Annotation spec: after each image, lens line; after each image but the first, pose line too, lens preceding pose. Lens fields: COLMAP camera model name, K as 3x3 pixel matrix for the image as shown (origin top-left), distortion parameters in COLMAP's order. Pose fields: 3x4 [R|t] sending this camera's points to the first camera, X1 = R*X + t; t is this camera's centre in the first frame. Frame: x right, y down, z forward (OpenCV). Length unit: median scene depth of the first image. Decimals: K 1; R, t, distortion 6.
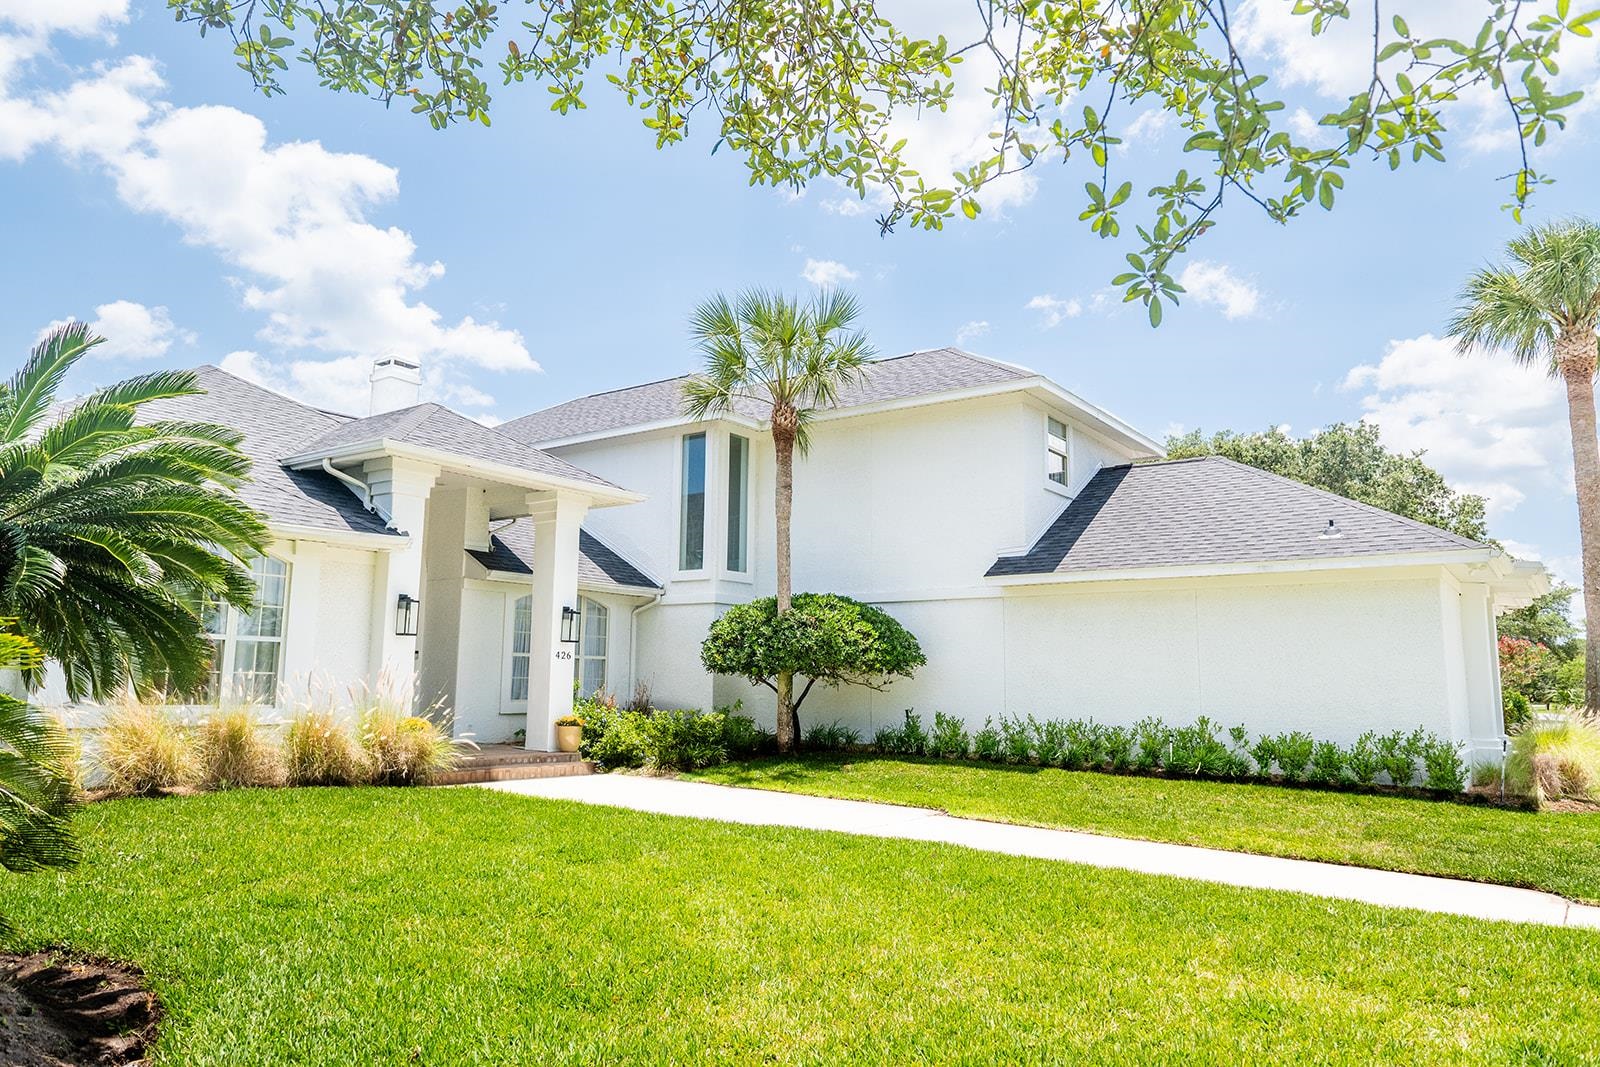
lens RADIAL K [[1076.4, 0, 800.0], [0, 1076.4, 533.5], [0, 0, 1]] dist [-0.002962, -0.001319]
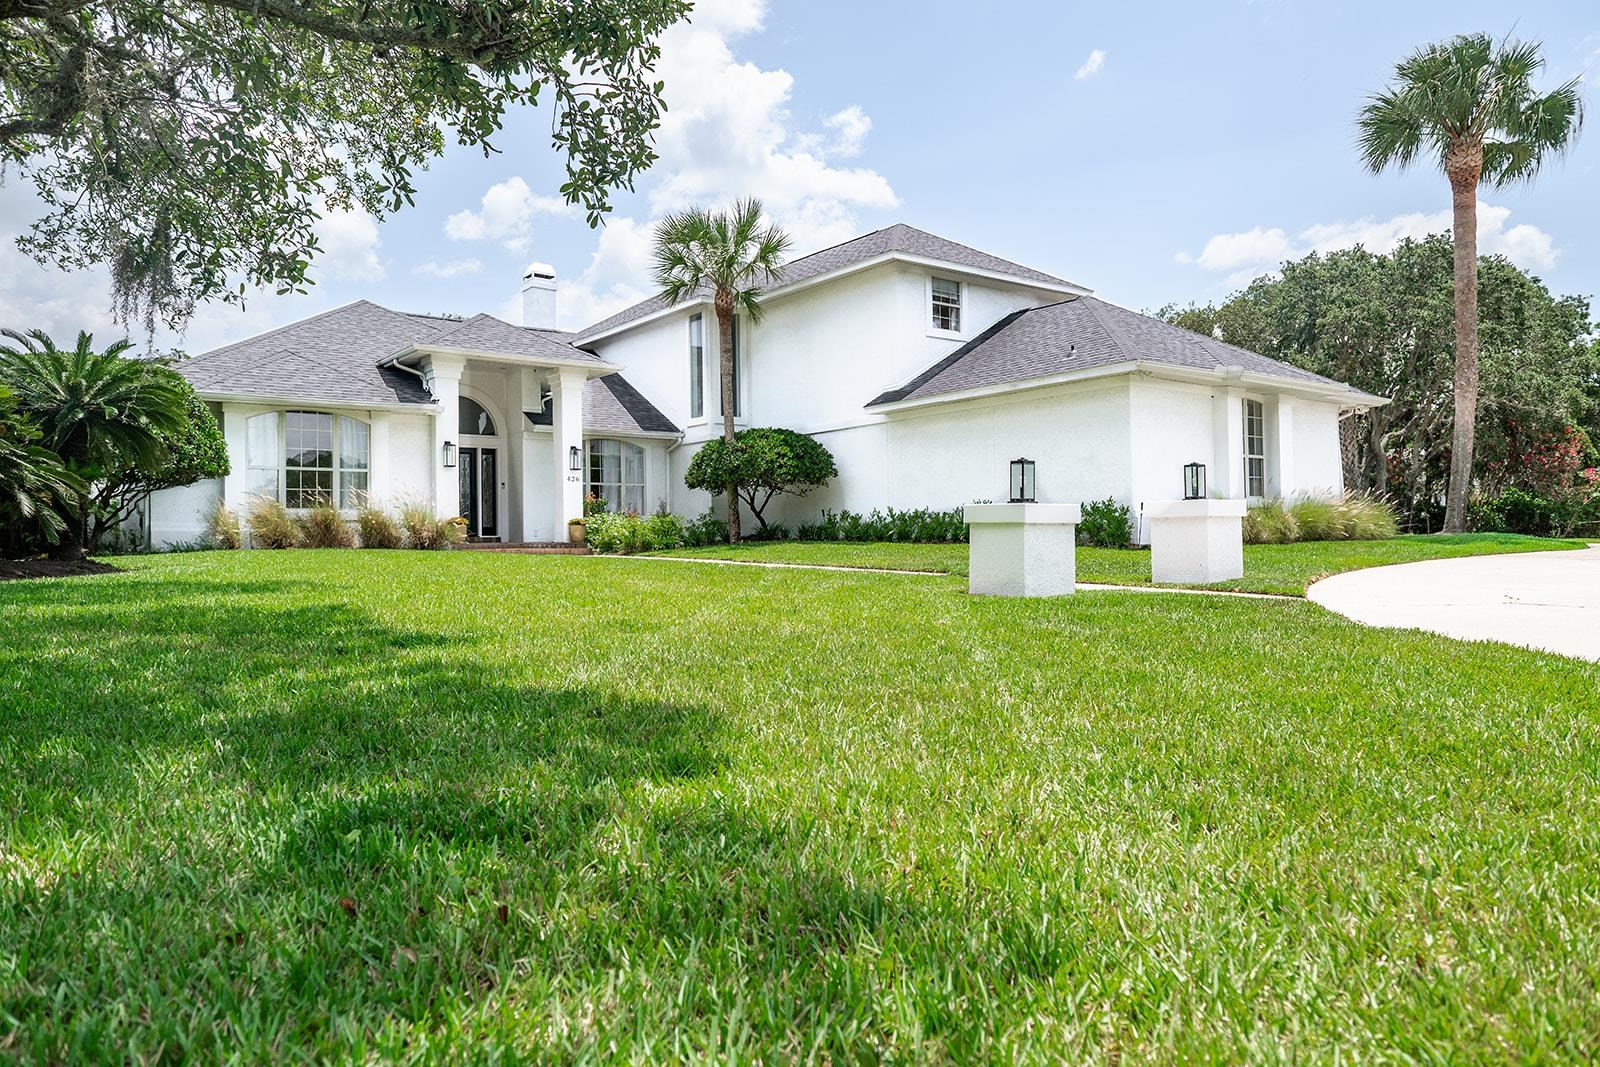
lens RADIAL K [[1054.6, 0, 800.0], [0, 1054.6, 533.5], [0, 0, 1]] dist [-0.008503, -0.001413]
pose [[0.961031, -0.032489, -0.274524, 0.438167], [0.067783, 0.990448, 0.120074, 0.031808], [0.268001, -0.134003, 0.954054, -0.284722]]
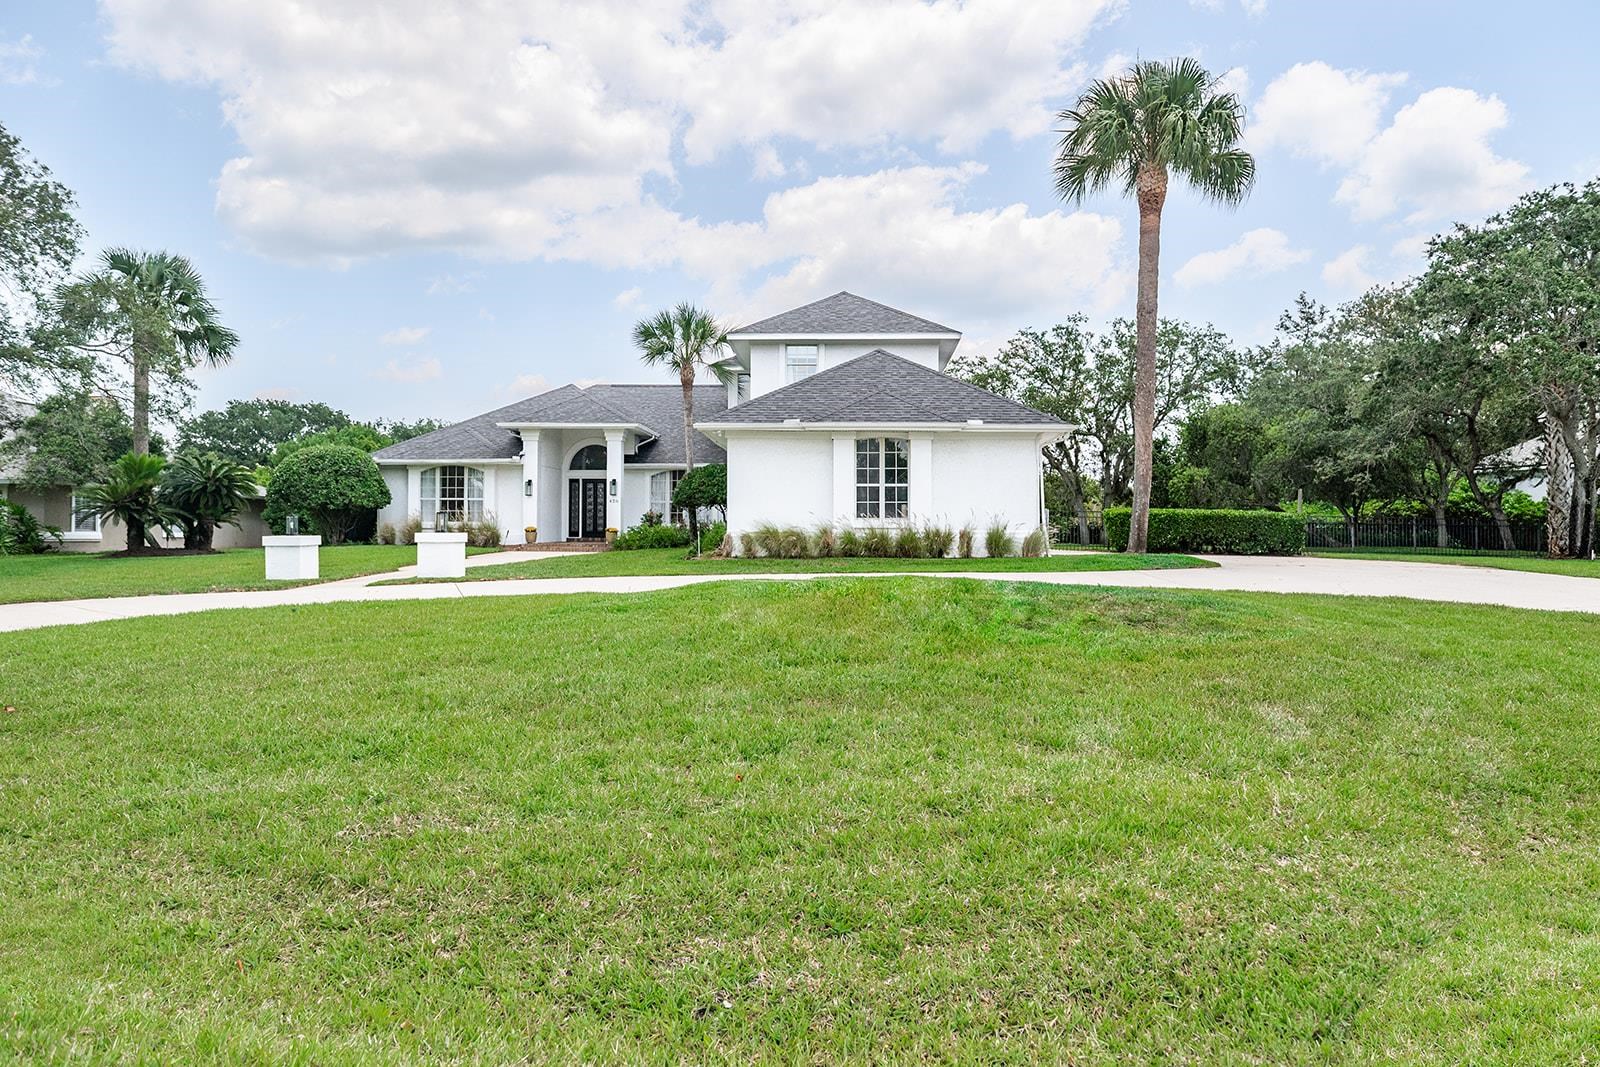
lens RADIAL K [[1104.2, 0, 800.0], [0, 1104.2, 533.5], [0, 0, 1]] dist [-0.008559, -0.006207]
pose [[0.564329, -0.016892, -0.825377, 1.756889], [0.121639, 0.990580, 0.062894, 0.081754], [0.816539, -0.135891, 0.561068, 0.055261]]
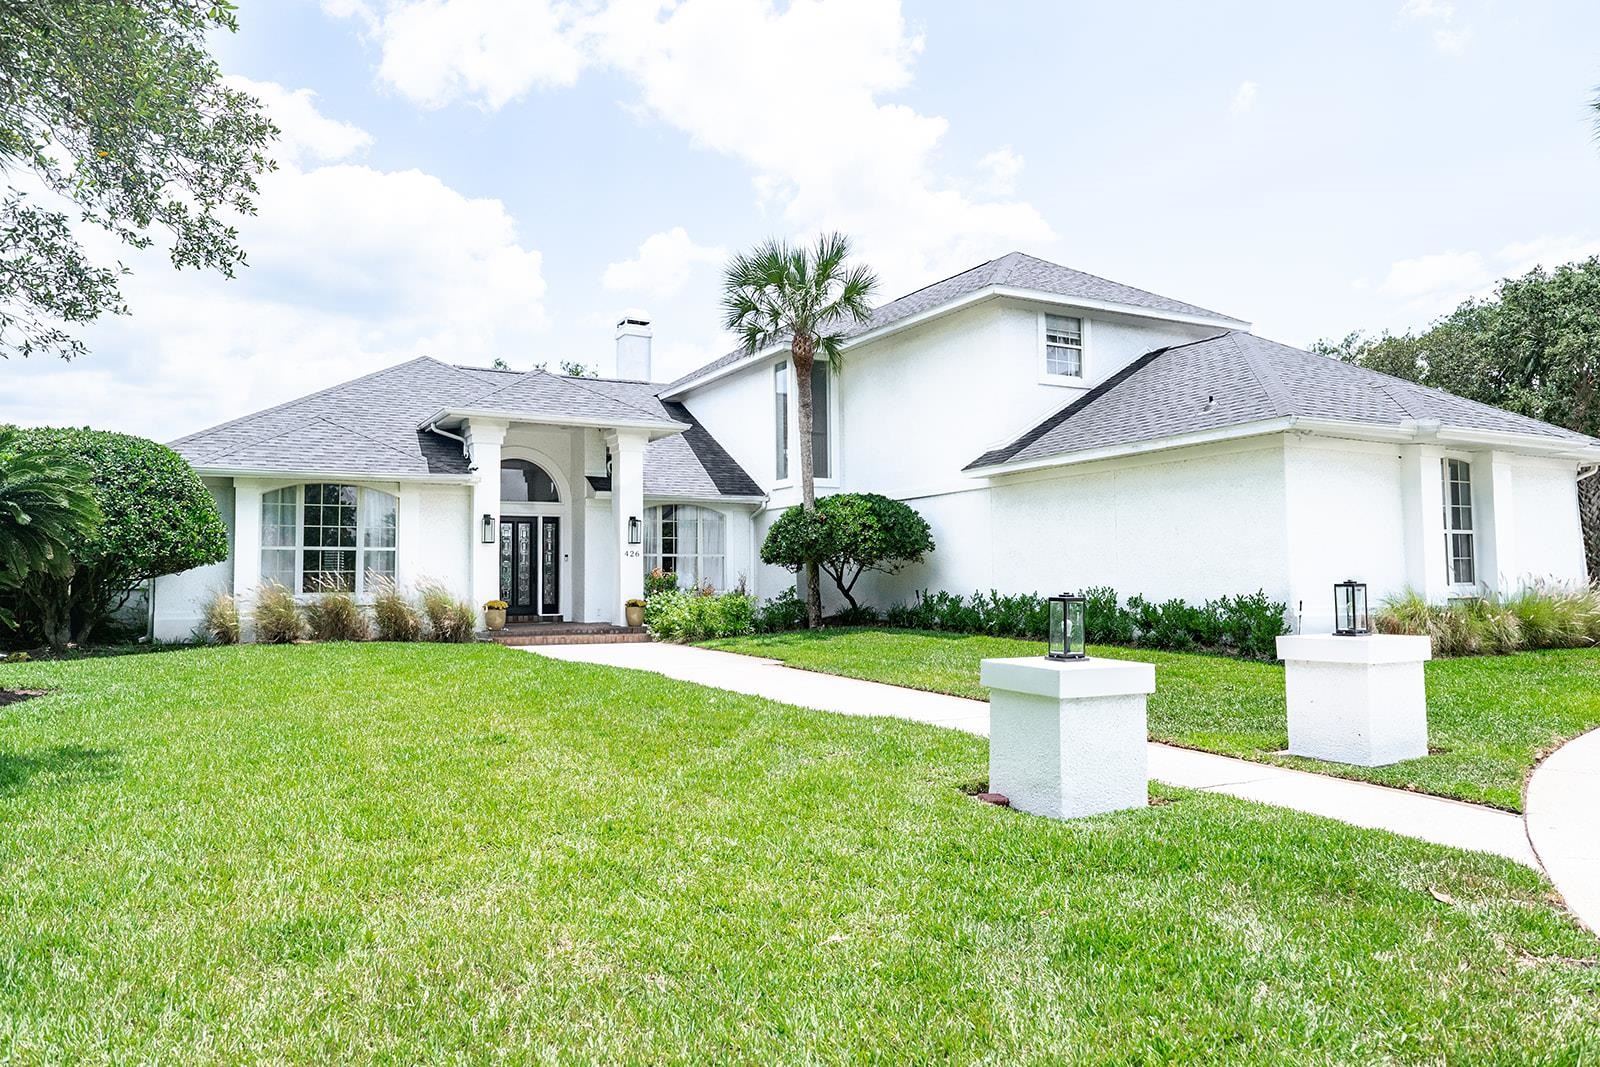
lens RADIAL K [[1104.2, 0, 800.0], [0, 1104.2, 533.5], [0, 0, 1]] dist [-0.008559, -0.006207]
pose [[0.911110, -0.045852, -0.409605, 0.473790], [0.081277, 0.994266, 0.069488, 0.011340], [0.404070, -0.096603, 0.909613, -0.119951]]
